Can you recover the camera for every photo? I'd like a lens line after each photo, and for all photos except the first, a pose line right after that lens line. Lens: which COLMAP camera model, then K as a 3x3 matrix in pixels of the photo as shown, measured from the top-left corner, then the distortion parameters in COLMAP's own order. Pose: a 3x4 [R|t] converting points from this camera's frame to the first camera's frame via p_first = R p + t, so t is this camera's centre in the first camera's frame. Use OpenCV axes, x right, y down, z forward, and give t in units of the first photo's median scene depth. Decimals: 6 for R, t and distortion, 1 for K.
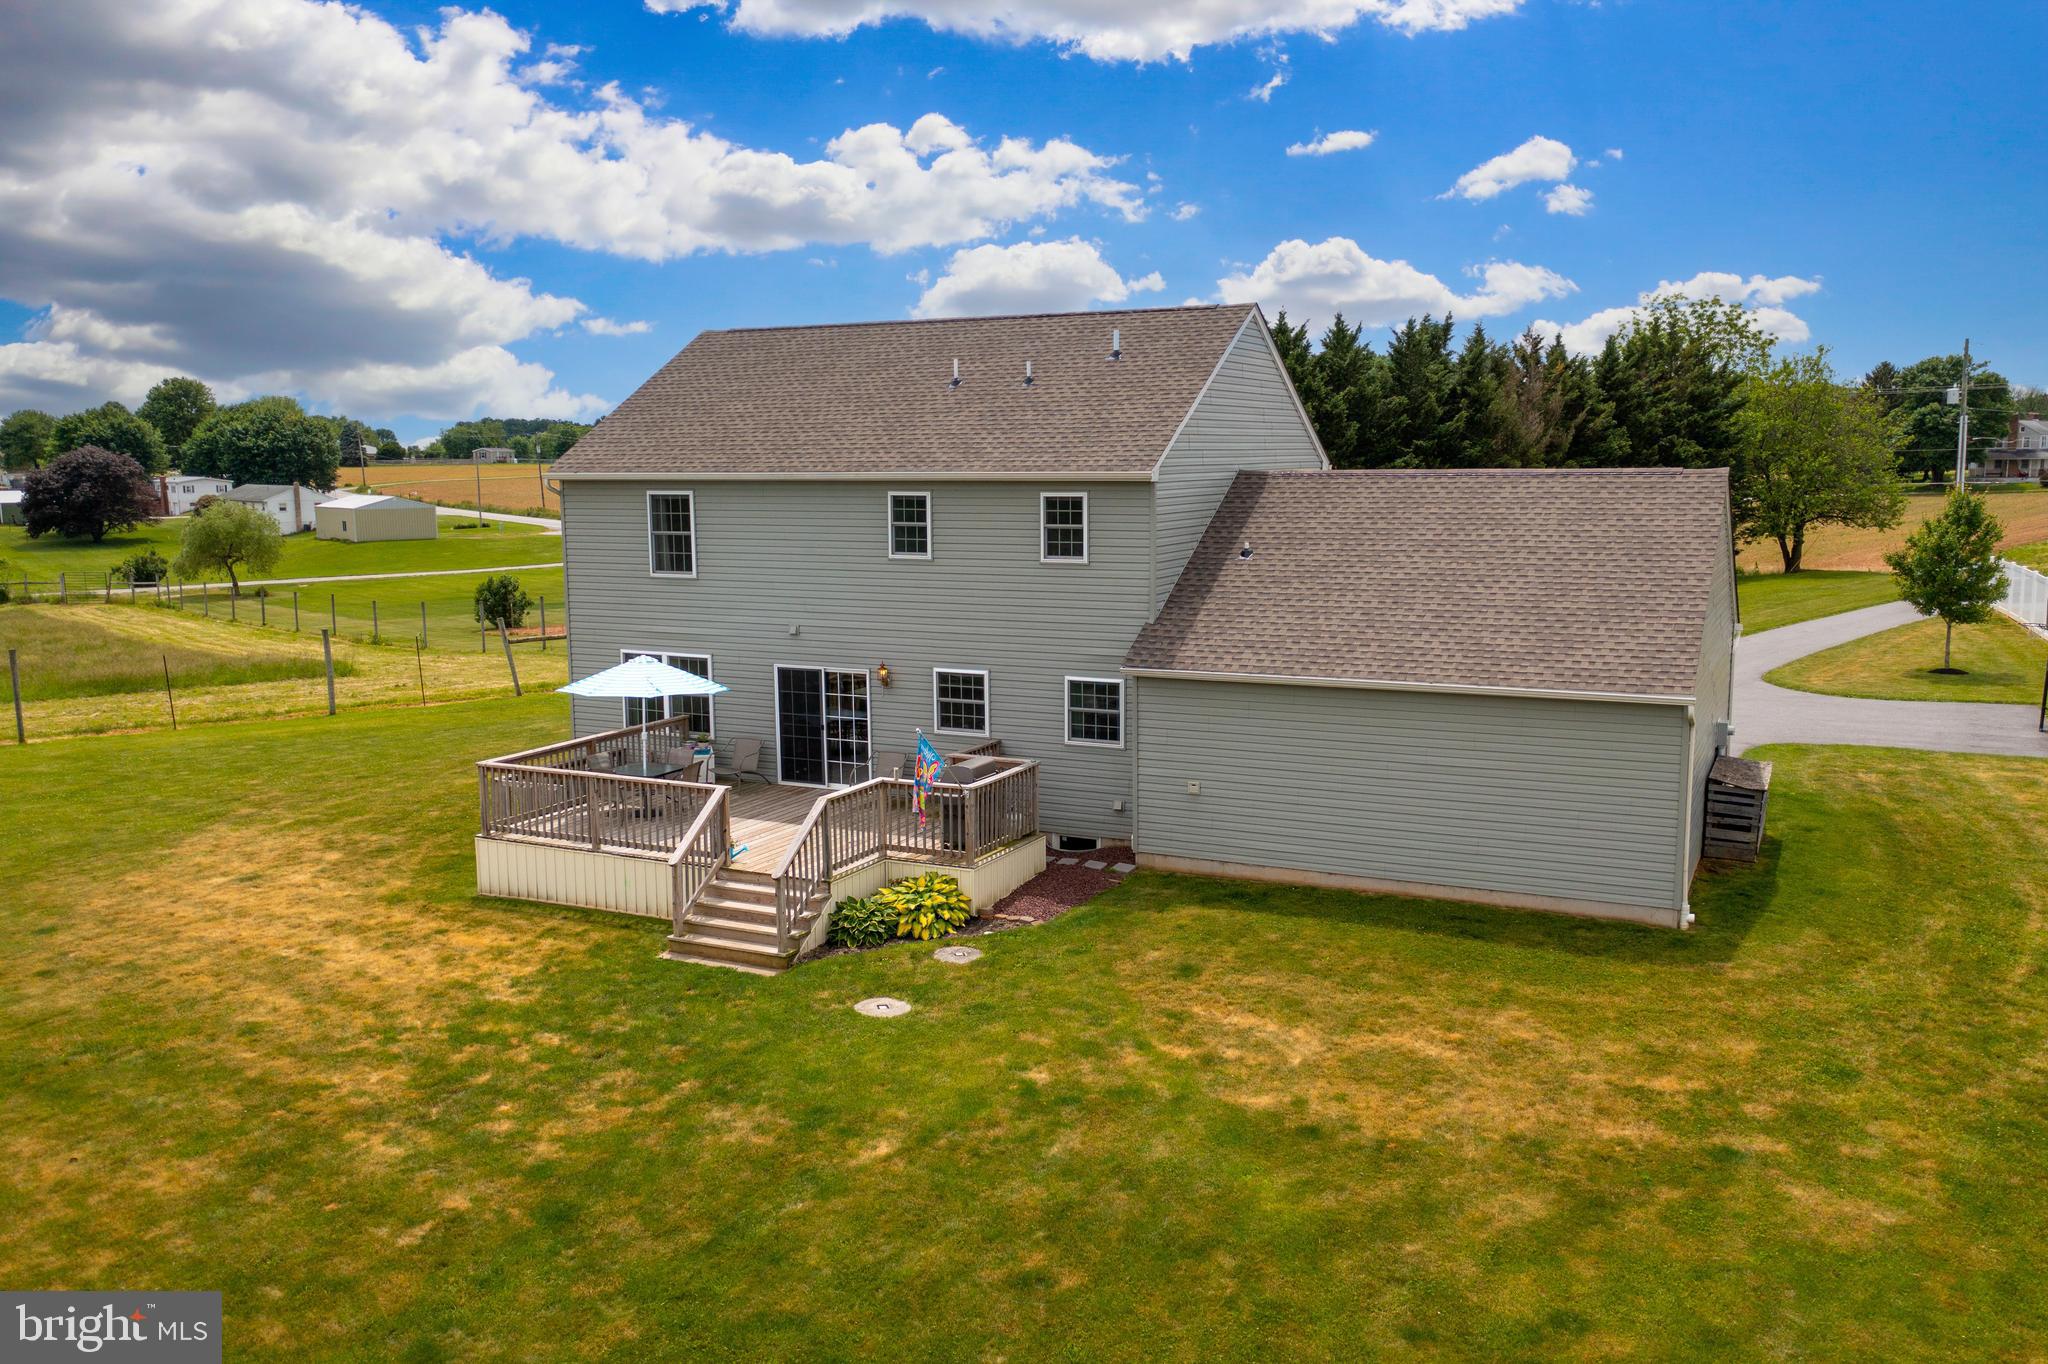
lens RADIAL K [[1639.3, 0, 1019.3], [0, 1639.3, 689.4], [0, 0, 1]] dist [0.000524, 0.009519]
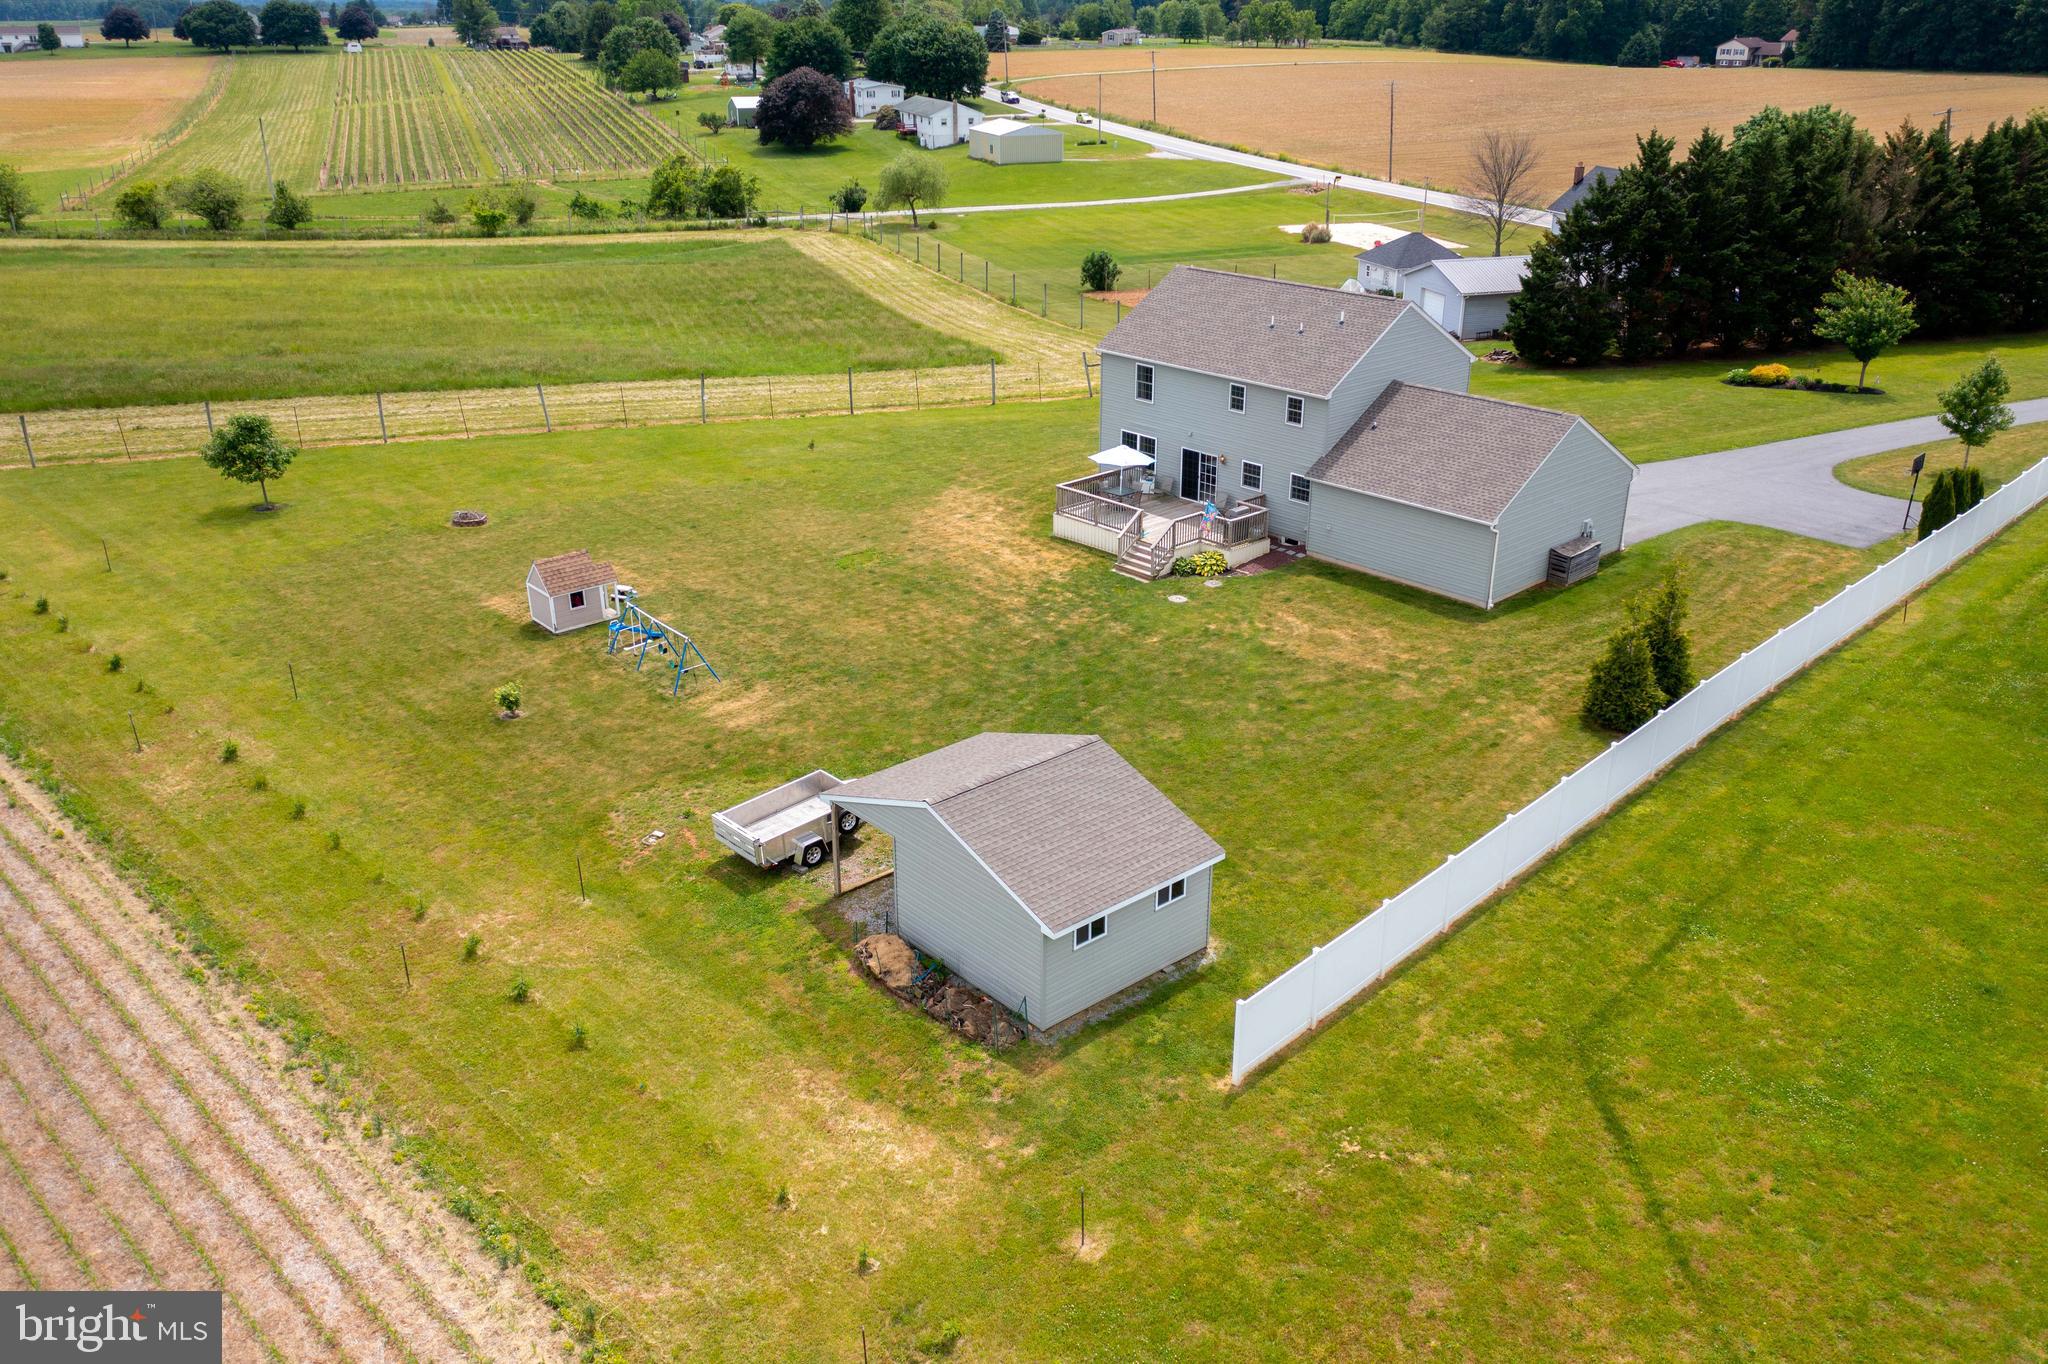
lens RADIAL K [[1639.3, 0, 1019.3], [0, 1639.3, 689.4], [0, 0, 1]] dist [0.000524, 0.009519]
pose [[0.932788, 0.147633, -0.328803, 0.532081], [-0.056774, 0.961058, 0.270451, -0.354833], [0.355926, -0.233605, 0.904845, -1.487766]]
